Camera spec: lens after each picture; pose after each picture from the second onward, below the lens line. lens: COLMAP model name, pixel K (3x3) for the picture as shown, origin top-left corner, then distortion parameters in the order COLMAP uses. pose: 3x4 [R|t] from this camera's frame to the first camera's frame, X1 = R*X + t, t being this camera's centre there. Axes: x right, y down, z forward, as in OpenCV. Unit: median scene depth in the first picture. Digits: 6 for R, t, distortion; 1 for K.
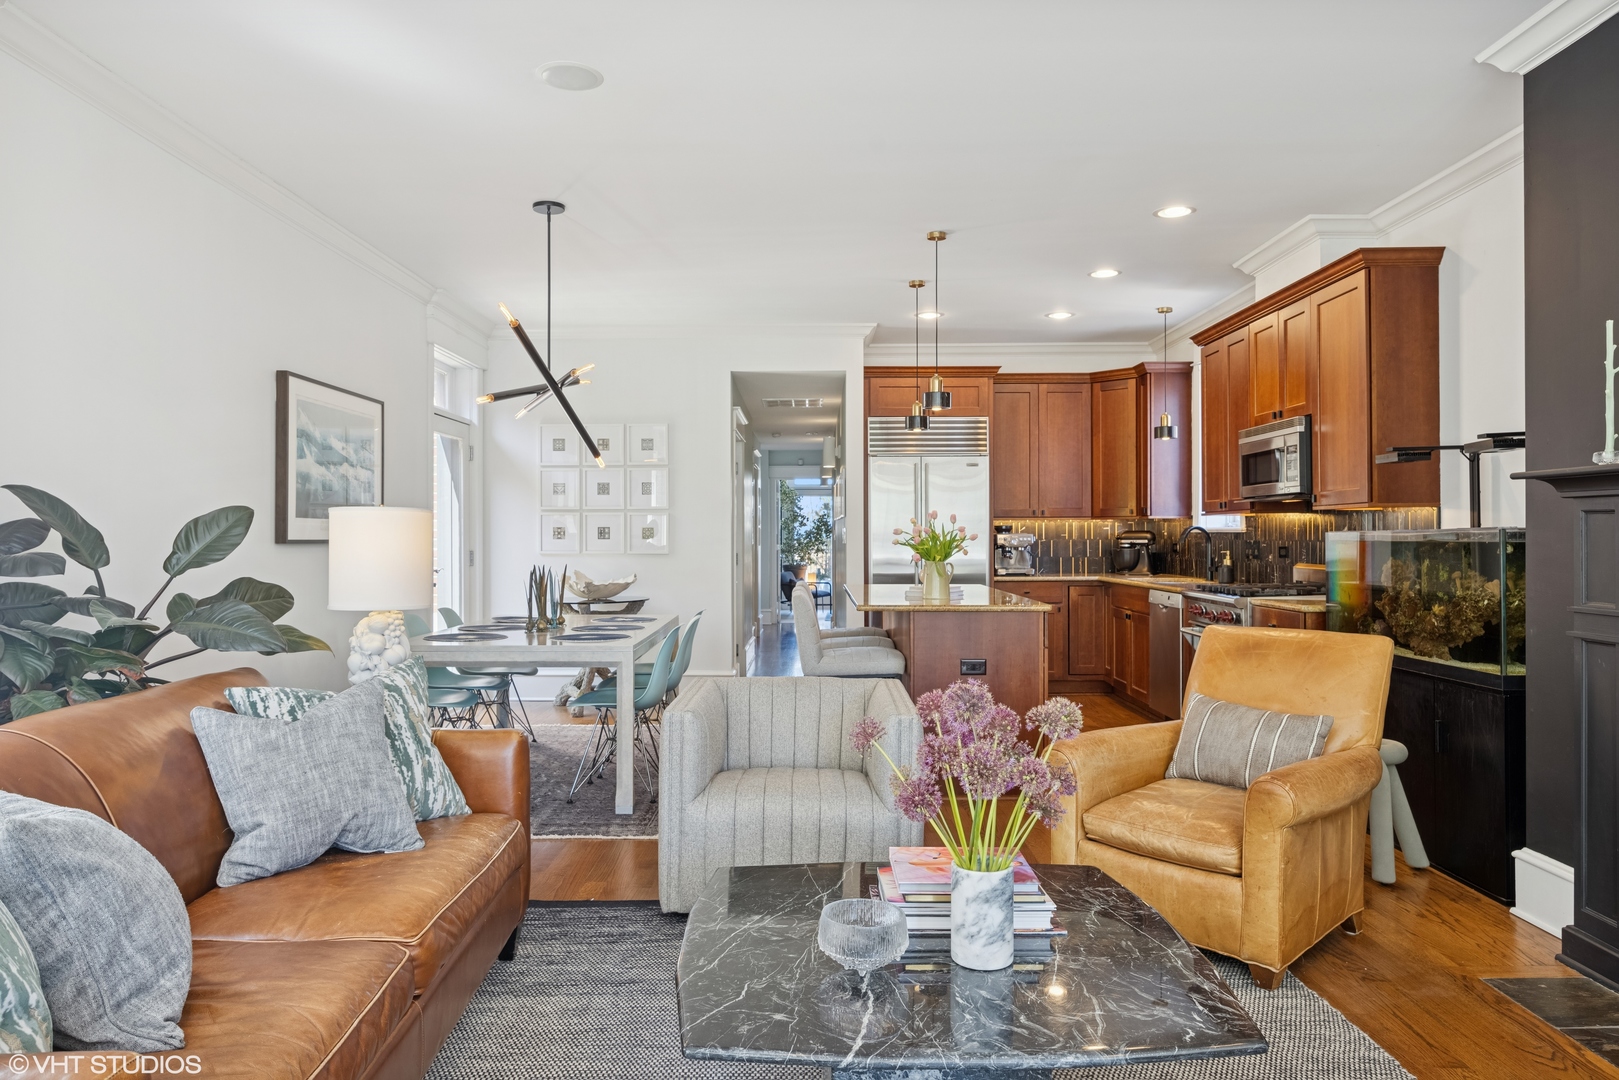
lens RADIAL K [[1100.0, 0, 809.5], [0, 1100.0, 540.0], [0, 0, 1]] dist [0.000418, 0.000075]
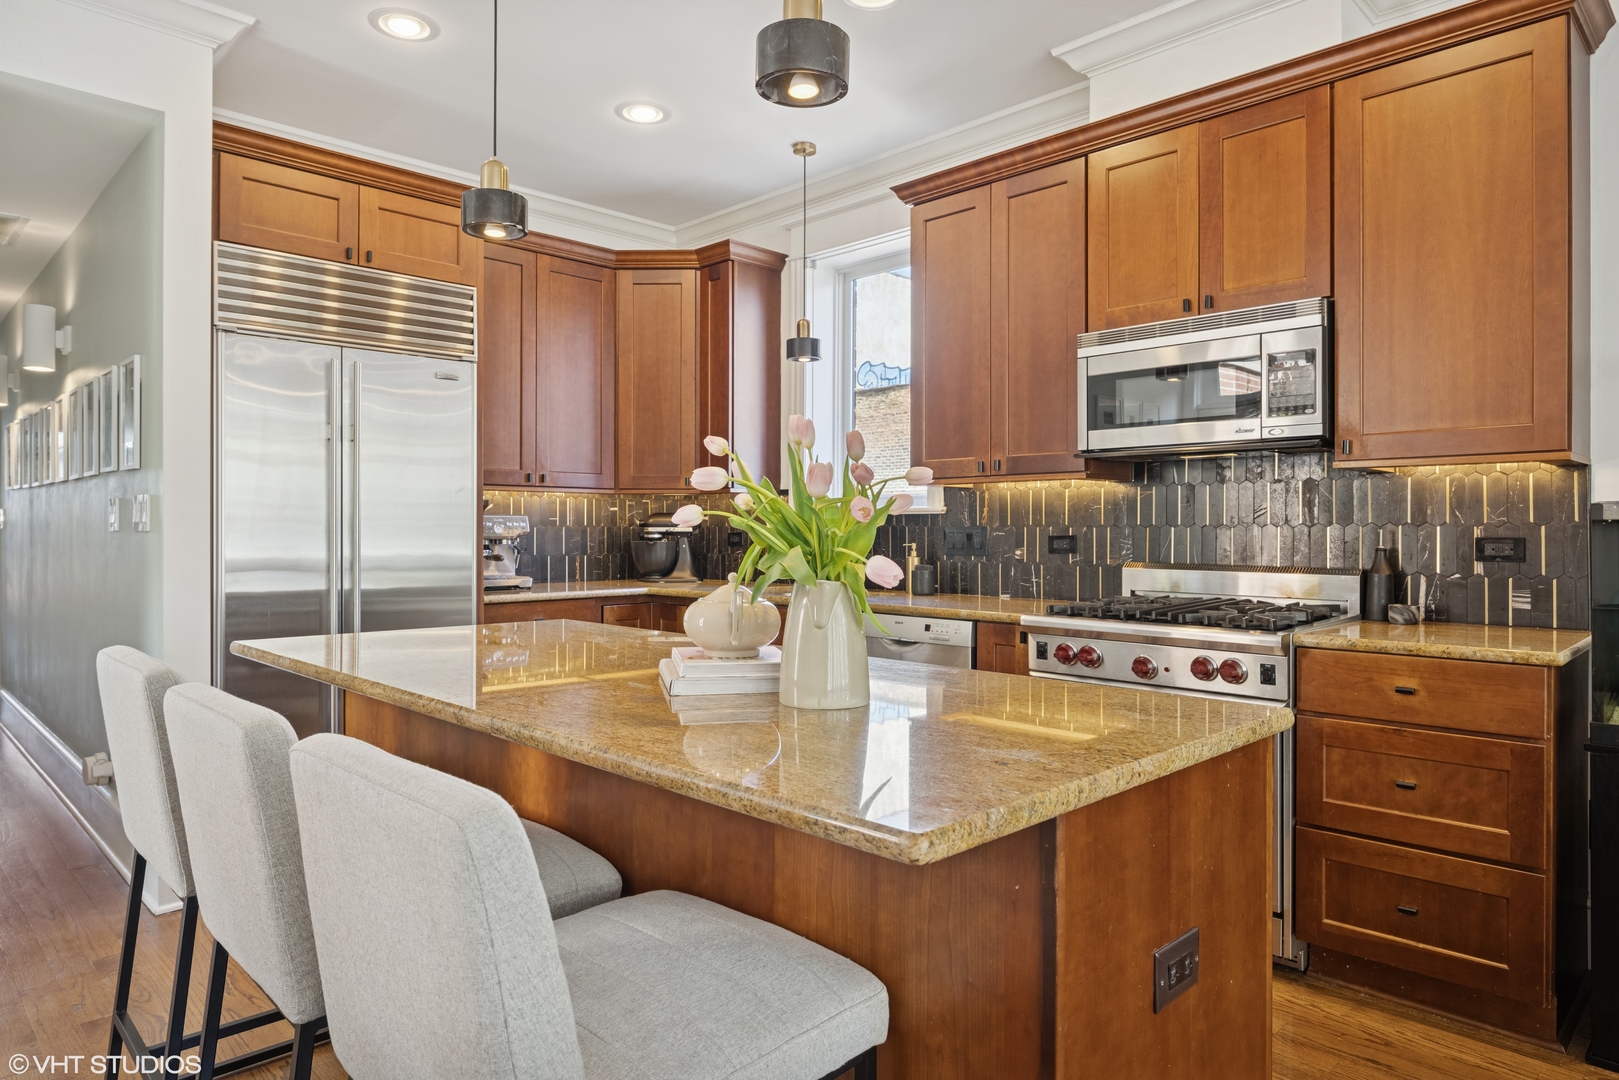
lens RADIAL K [[996.7, 0, 809.5], [0, 996.7, 540.0], [0, 0, 1]] dist [-0.003306, -0.000815]
pose [[0.706286, -0.001789, 0.707925, -0.061388], [-0.000853, 0.999994, 0.003378, 0.005415], [-0.707926, -0.002990, 0.706280, 0.564118]]
